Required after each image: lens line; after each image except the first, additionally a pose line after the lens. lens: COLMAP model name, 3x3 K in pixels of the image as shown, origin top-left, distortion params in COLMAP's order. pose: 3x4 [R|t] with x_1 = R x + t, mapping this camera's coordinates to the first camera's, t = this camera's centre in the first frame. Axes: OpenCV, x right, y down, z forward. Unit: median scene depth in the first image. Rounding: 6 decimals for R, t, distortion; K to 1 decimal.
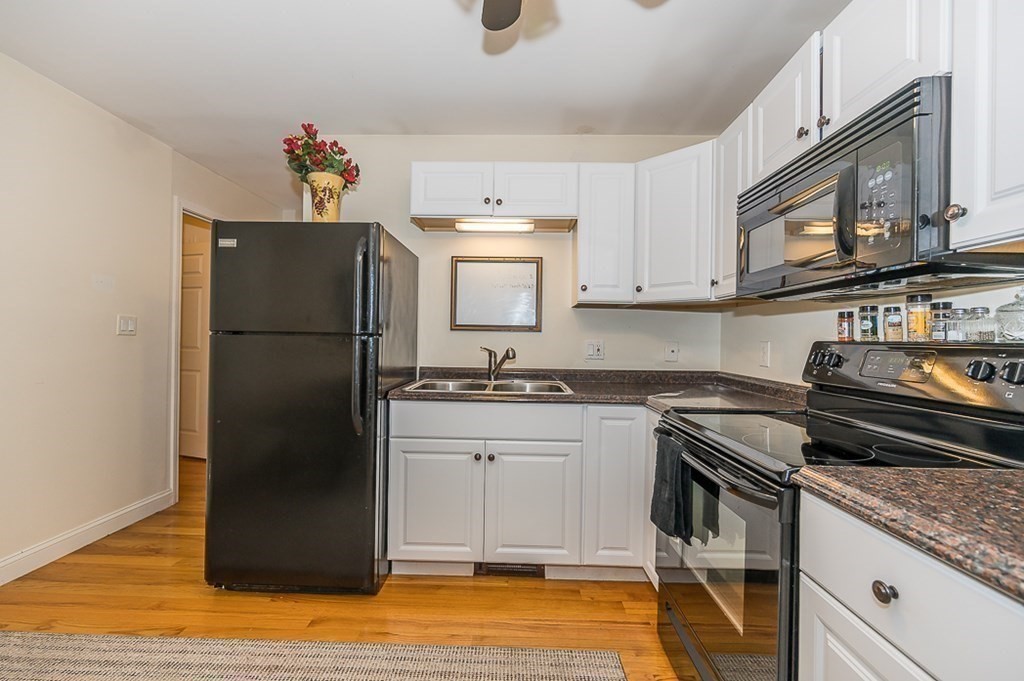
lens RADIAL K [[426.5, 0, 512.2], [0, 426.5, 338.3], [0, 0, 1]] dist [-0.013274, 0.002518]
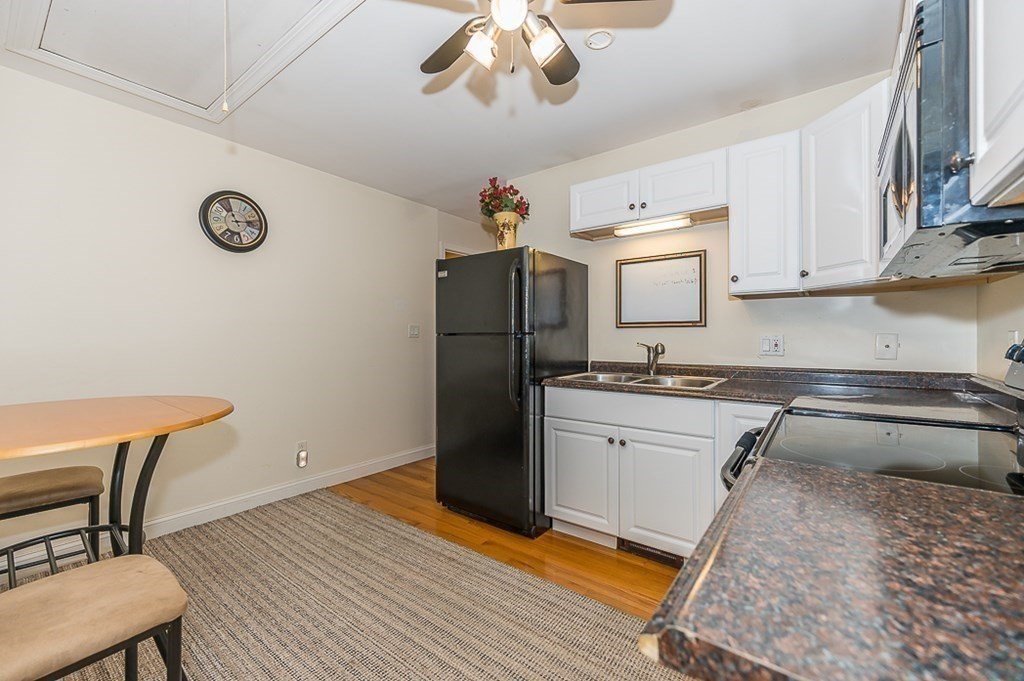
lens RADIAL K [[426.5, 0, 507.0], [0, 426.5, 337.1], [0, 0, 1]] dist [-0.013274, 0.002518]
pose [[0.799859, -0.018120, -0.599915, 0.354116], [0.016771, 0.999829, -0.007839, 0.010044], [0.599954, -0.003790, 0.800026, -0.054857]]
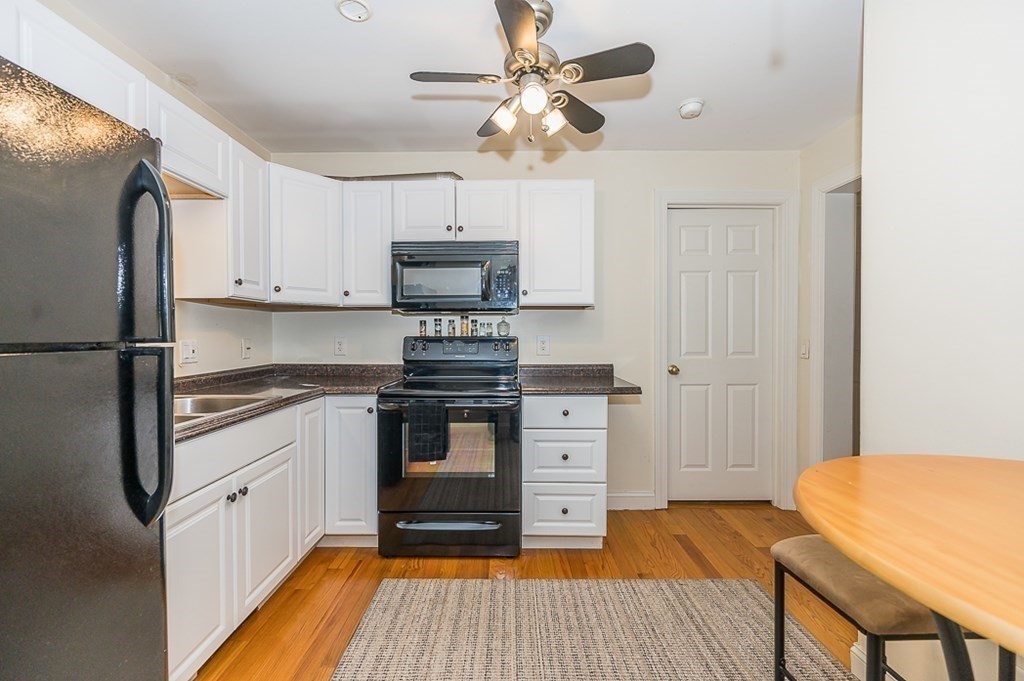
lens RADIAL K [[426.5, 0, 506.8], [0, 426.5, 338.8], [0, 0, 1]] dist [-0.013274, 0.002518]
pose [[-0.014974, -0.028181, 0.999491, -0.795897], [-0.000922, 0.999603, 0.028170, -0.026988], [-0.999887, -0.000500, -0.014994, 0.489829]]
